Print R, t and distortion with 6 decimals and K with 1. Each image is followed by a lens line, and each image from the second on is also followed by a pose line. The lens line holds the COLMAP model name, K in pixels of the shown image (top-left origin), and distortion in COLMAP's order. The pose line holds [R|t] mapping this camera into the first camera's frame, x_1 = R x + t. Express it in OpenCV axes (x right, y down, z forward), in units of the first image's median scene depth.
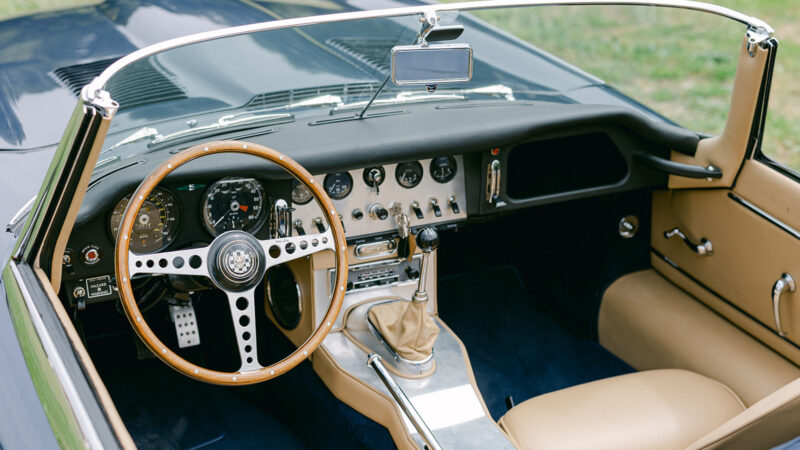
lens RADIAL K [[1289.8, 0, 398.3], [0, 1289.8, 225.2], [0, 0, 1]] dist [0.025691, -0.070507]
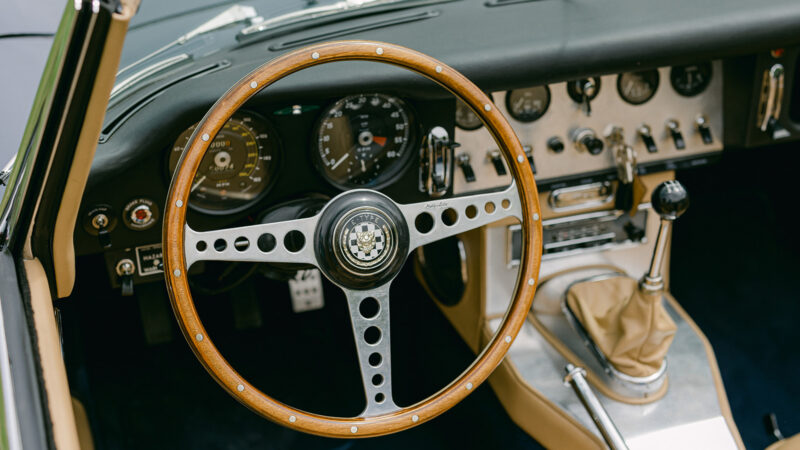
lens RADIAL K [[1289.8, 0, 398.3], [0, 1289.8, 225.2], [0, 0, 1]] dist [0.025691, -0.070507]
pose [[0.990944, 0.039403, -0.128365, -0.026492], [-0.022679, 0.991356, 0.129225, -0.053305], [0.132347, -0.125143, 0.983272, 0.360151]]
